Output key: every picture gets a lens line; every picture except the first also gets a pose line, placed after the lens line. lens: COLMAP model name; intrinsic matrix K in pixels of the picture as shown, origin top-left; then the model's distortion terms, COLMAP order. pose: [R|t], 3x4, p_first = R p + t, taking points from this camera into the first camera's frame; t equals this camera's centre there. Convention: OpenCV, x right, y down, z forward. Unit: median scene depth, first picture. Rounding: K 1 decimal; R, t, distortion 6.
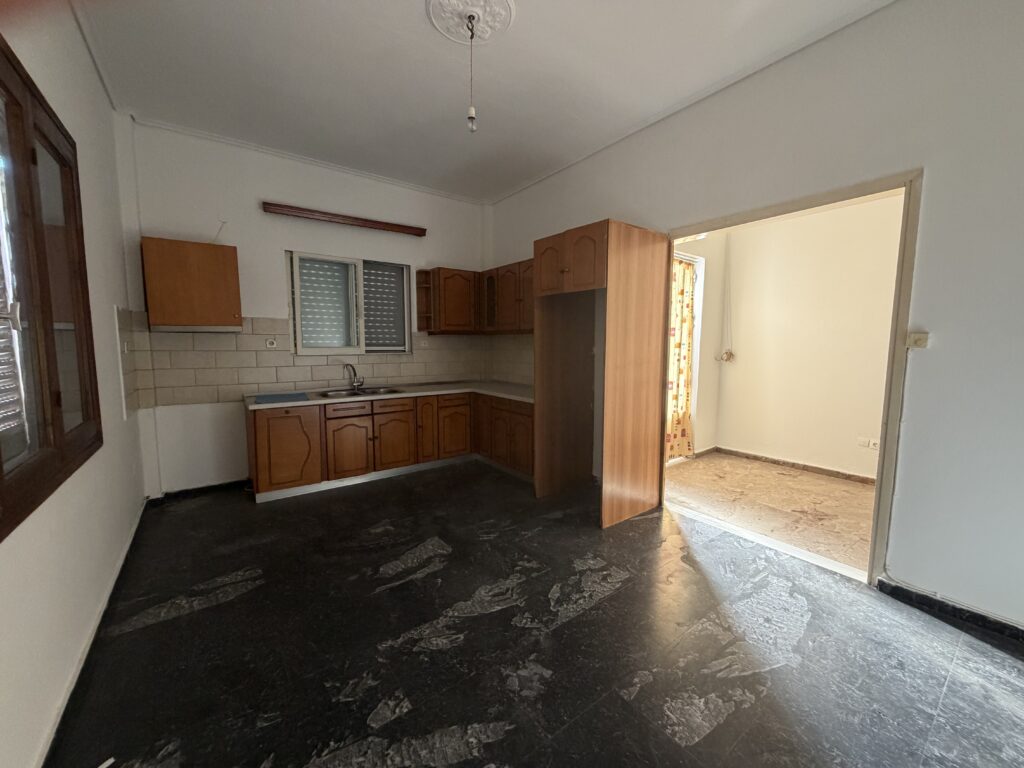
lens RADIAL K [[405.8, 0, 510.6], [0, 405.8, 382.6], [0, 0, 1]] dist [0.001056, 0.000336]
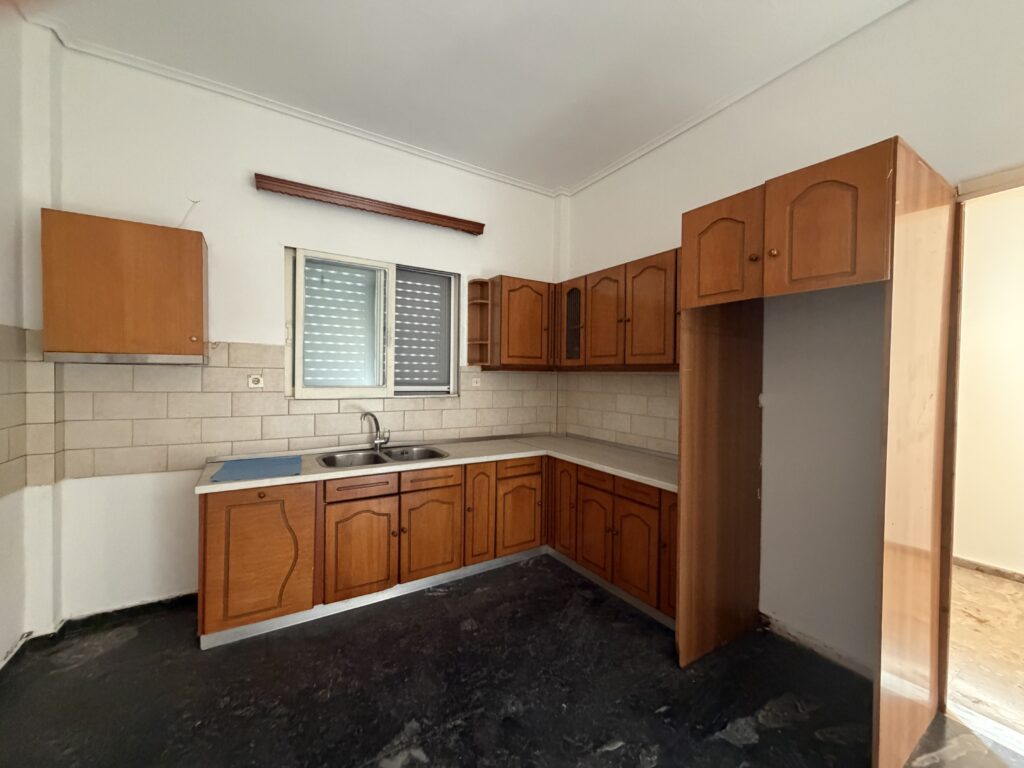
lens RADIAL K [[405.8, 0, 512.5], [0, 405.8, 381.9], [0, 0, 1]] dist [0.001056, 0.000336]
pose [[0.997127, 0.014250, -0.074400, -0.109987], [-0.020294, 0.996498, -0.081118, -0.046272], [0.072983, 0.082395, 0.993924, 0.340018]]
